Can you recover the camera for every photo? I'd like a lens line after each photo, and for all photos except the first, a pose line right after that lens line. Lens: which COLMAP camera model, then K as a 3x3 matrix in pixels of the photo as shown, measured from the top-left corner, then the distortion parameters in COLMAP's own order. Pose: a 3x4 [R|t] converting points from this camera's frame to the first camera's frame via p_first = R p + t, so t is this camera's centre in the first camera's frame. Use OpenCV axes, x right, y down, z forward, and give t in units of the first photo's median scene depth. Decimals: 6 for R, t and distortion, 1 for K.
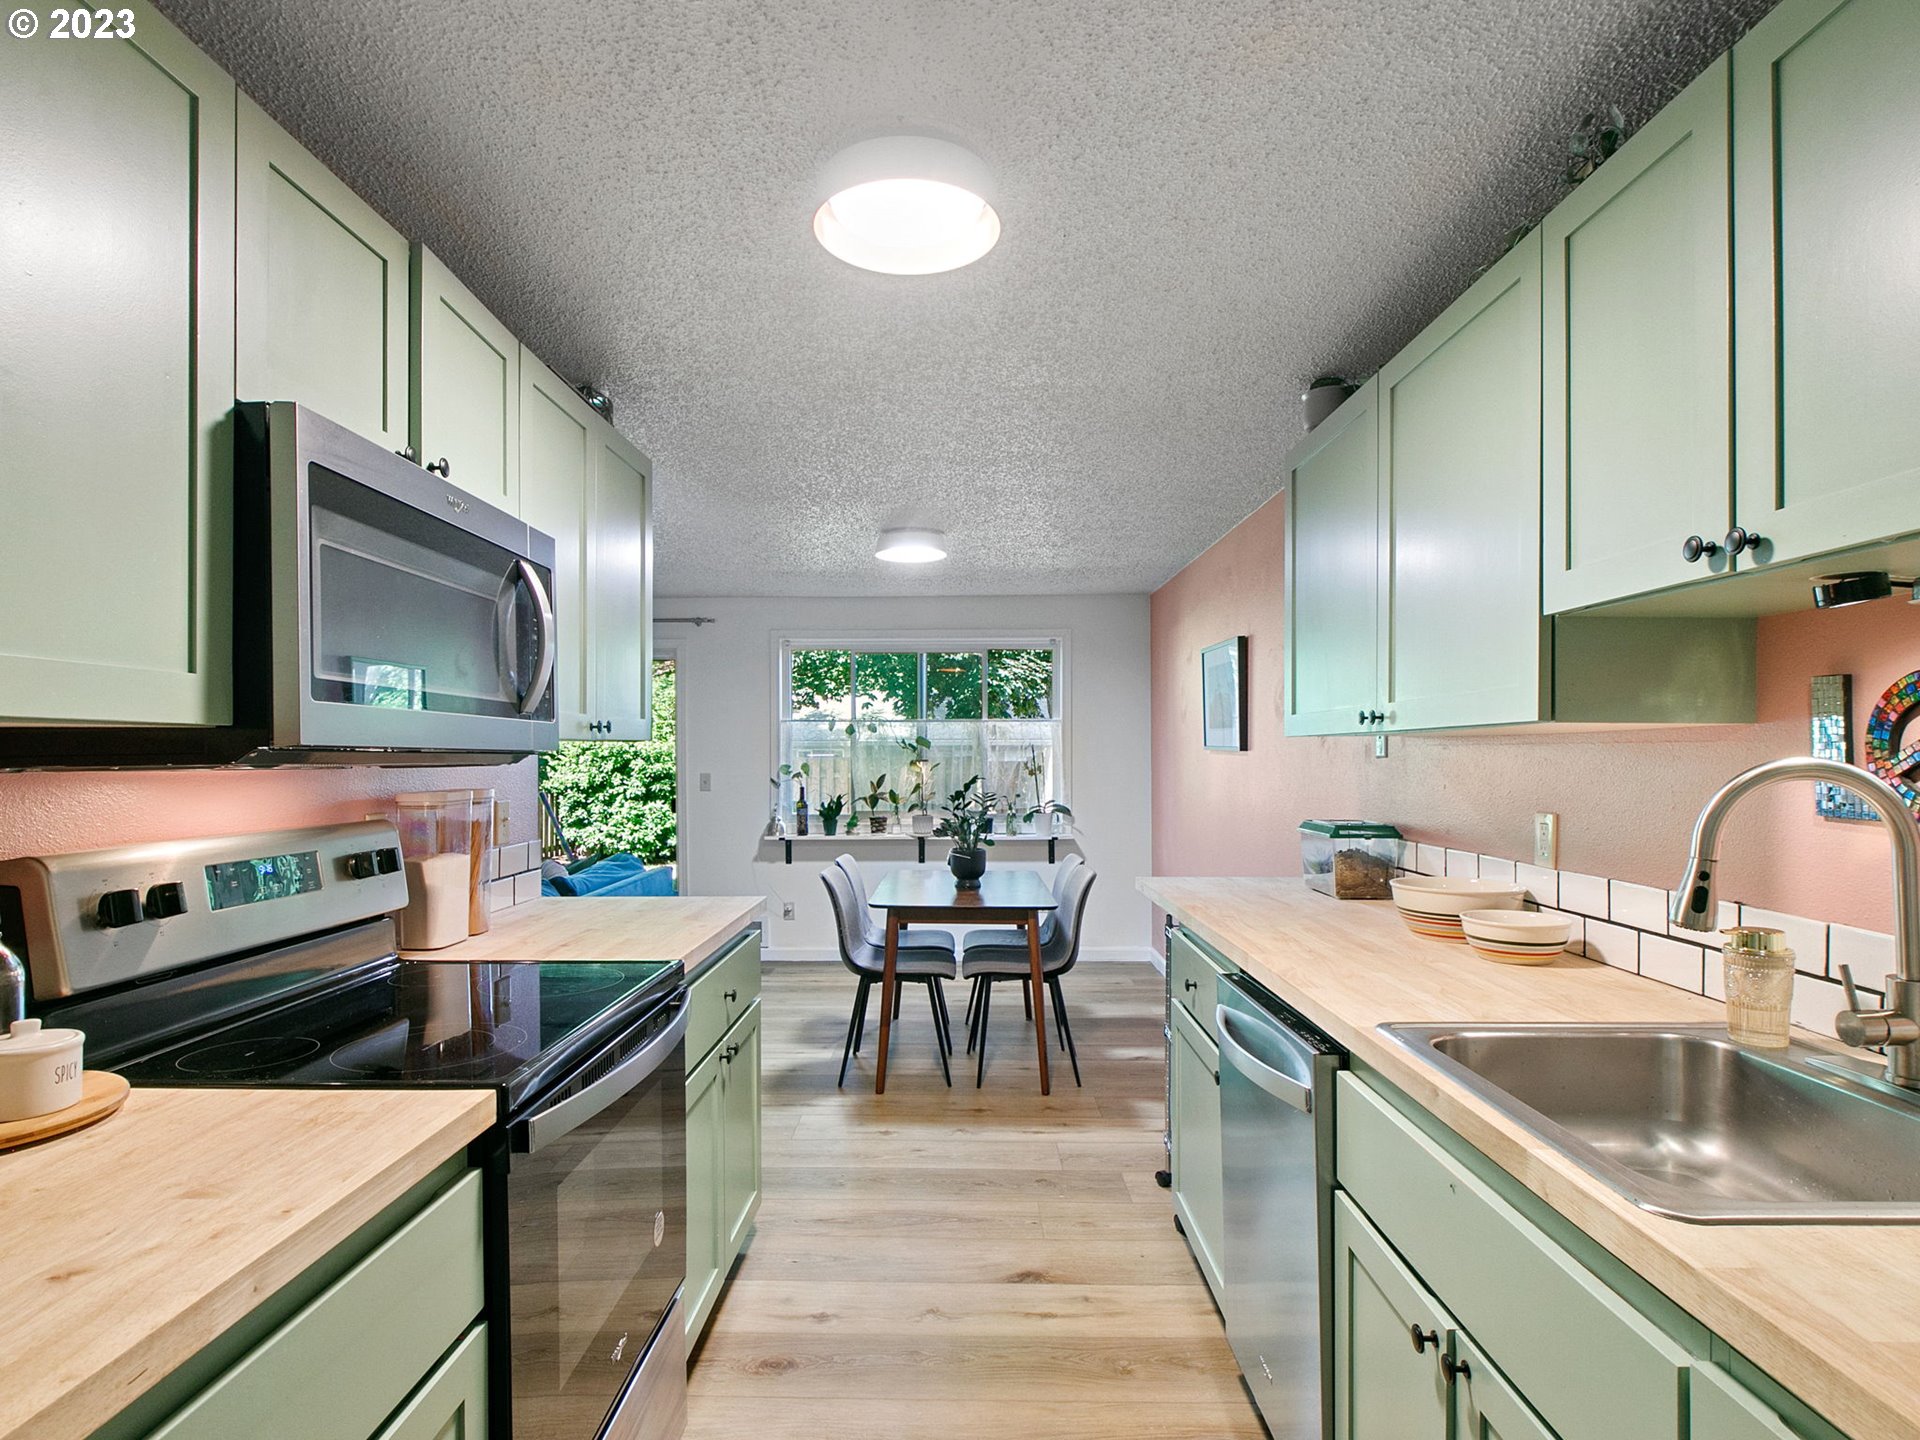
lens RADIAL K [[1007.2, 0, 944.8], [0, 1007.2, 742.4], [0, 0, 1]] dist [0.010815, -0.011514]
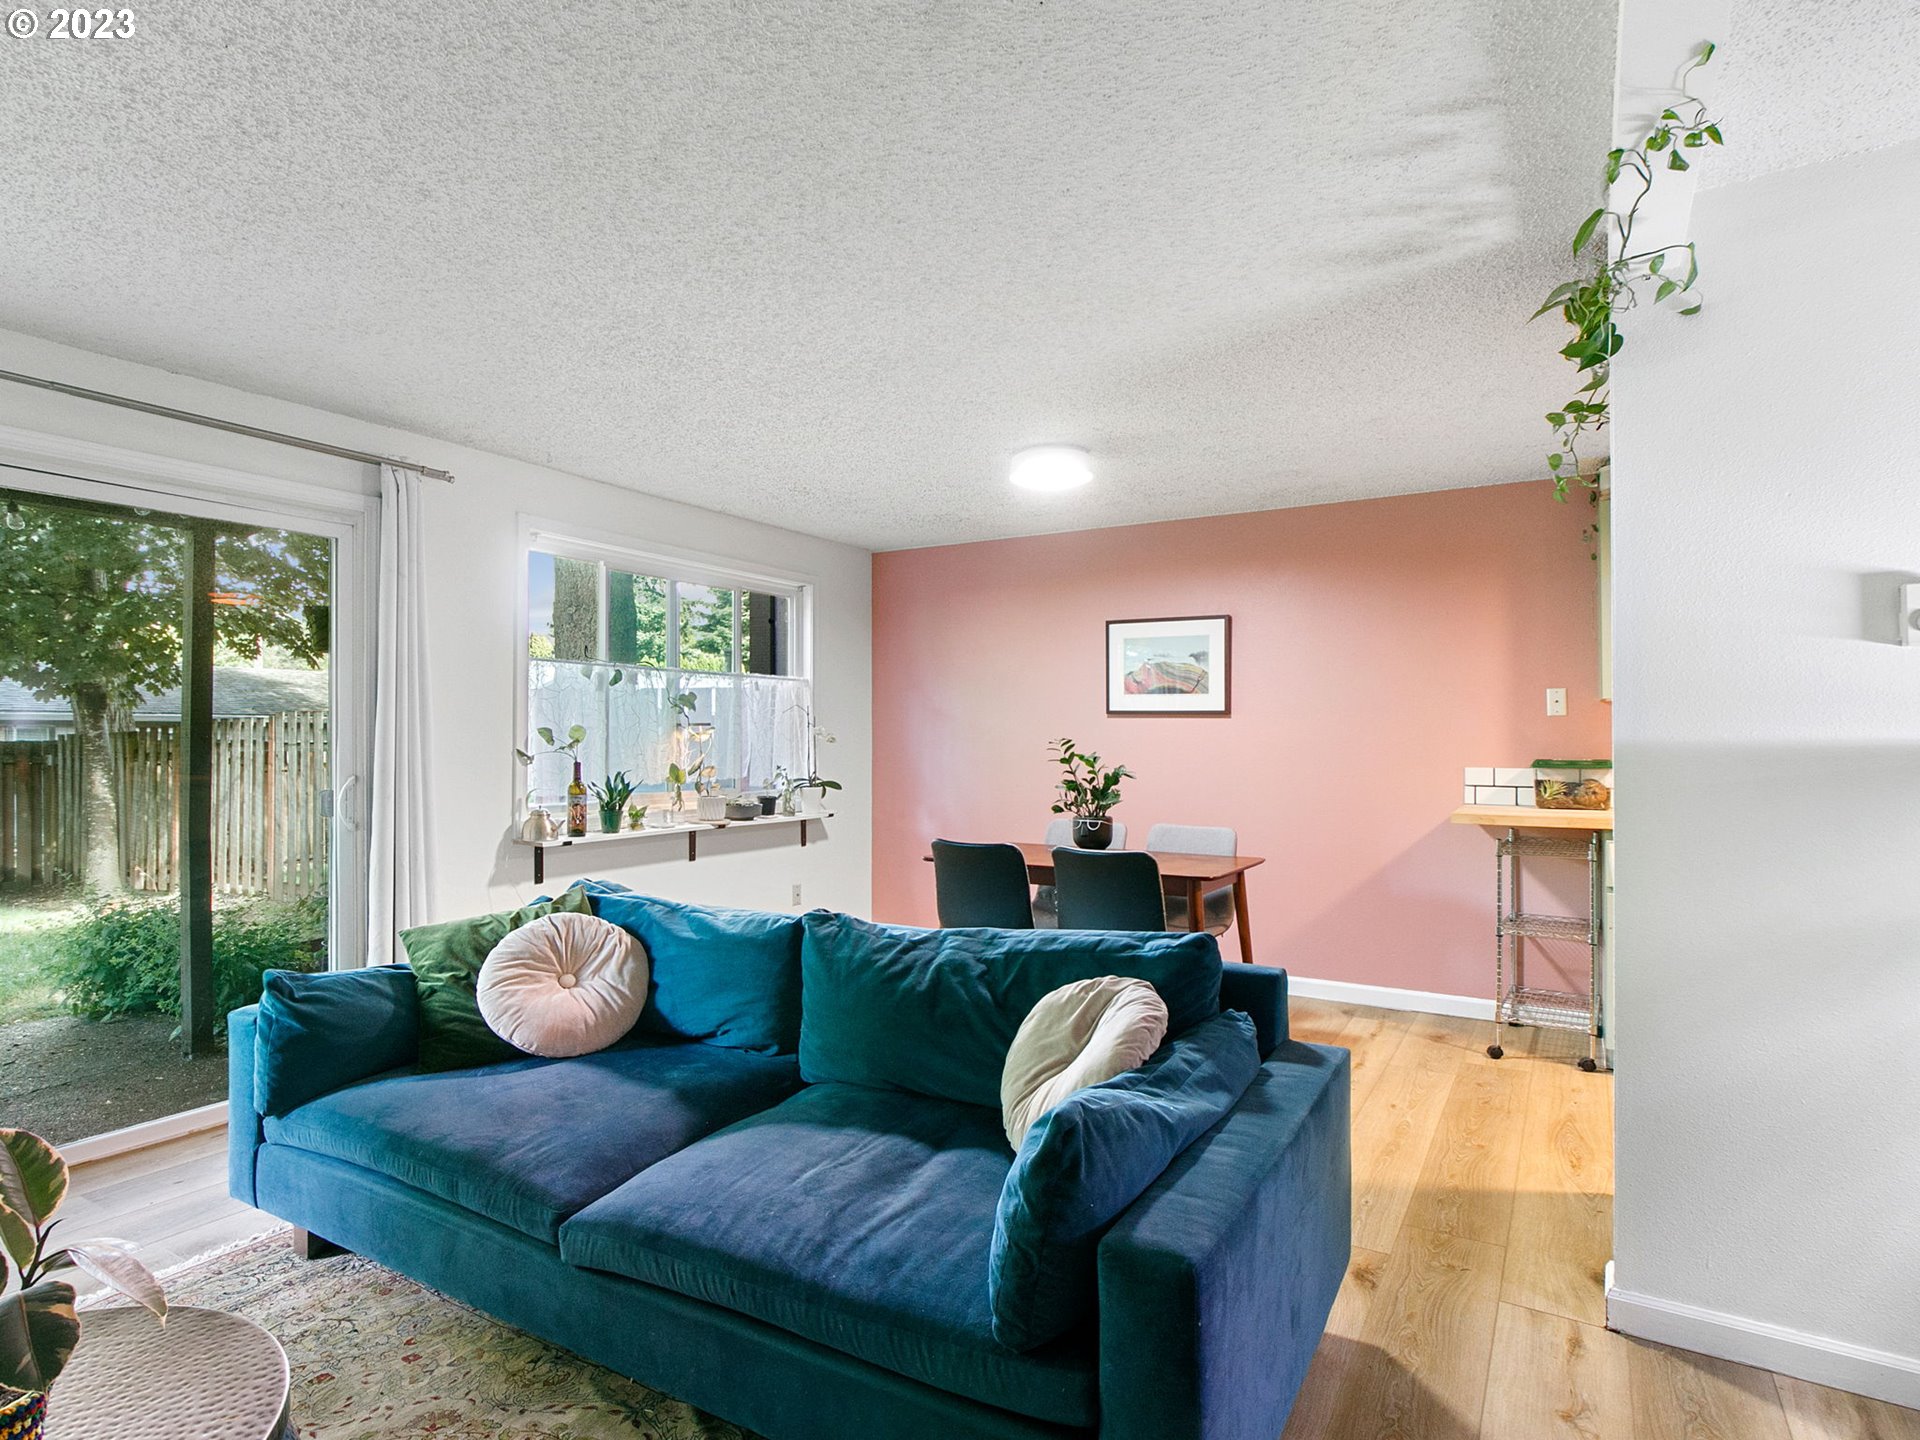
lens RADIAL K [[1007.2, 0, 943.1], [0, 1007.2, 732.4], [0, 0, 1]] dist [0.010815, -0.011514]
pose [[0.509688, 0.008675, 0.860316, -0.582980], [-0.011092, 0.999932, -0.003512, 0.024611], [-0.860288, -0.007753, 0.509750, 0.463891]]
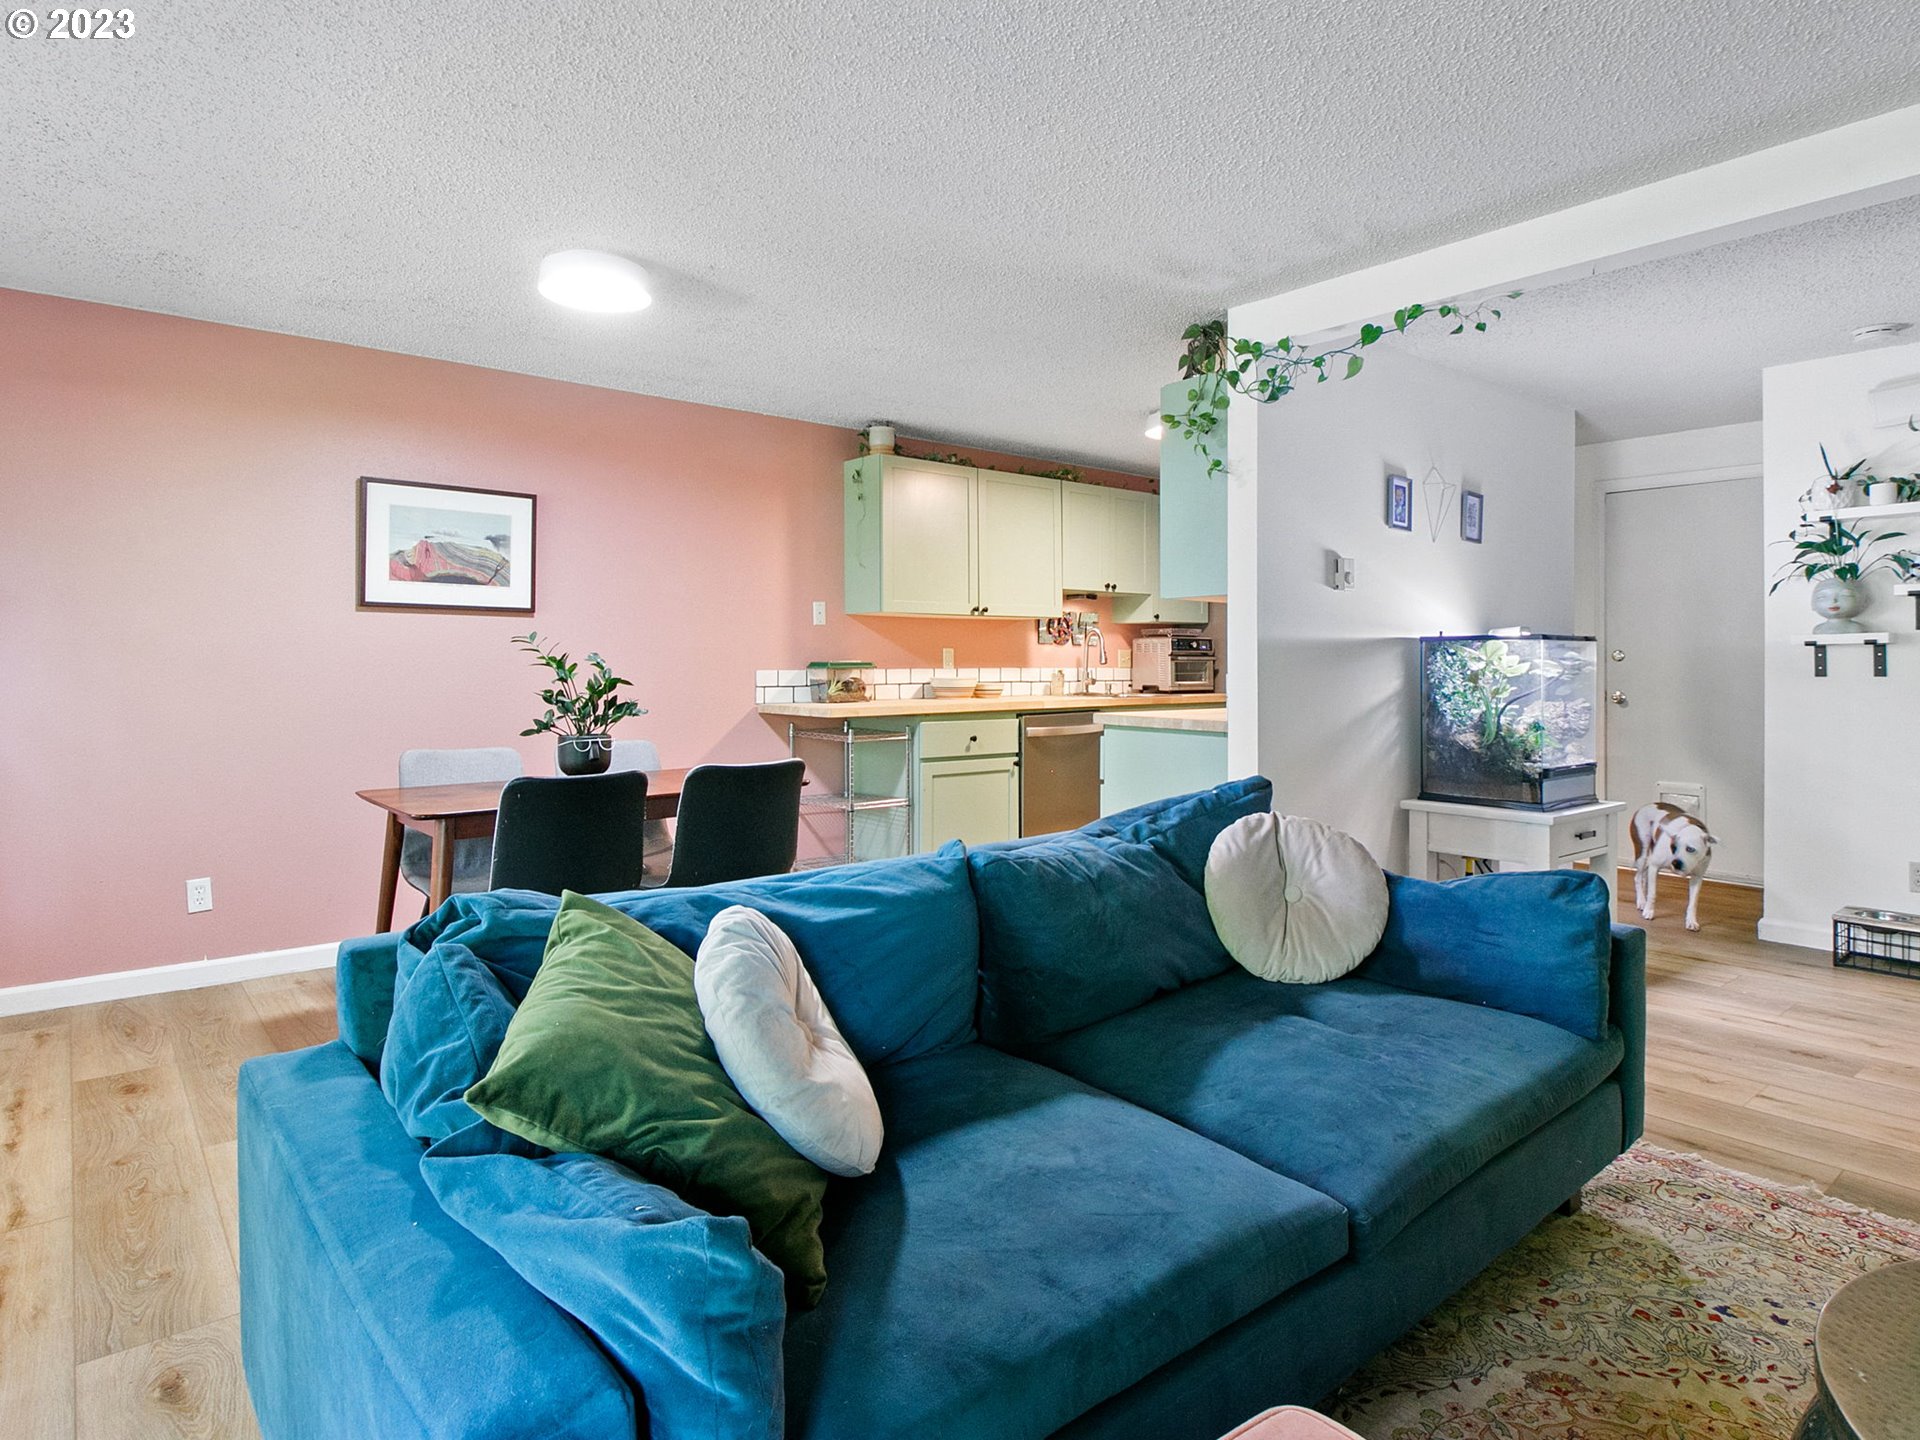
lens RADIAL K [[1084.9, 0, 981.8], [0, 1084.9, 667.2], [0, 0, 1]] dist [0.006709, -0.006049]
pose [[-0.656769, -0.002256, 0.754088, -0.527605], [-0.006303, 0.999977, -0.002498, 0.040855], [-0.754065, -0.006393, -0.656769, 0.916993]]
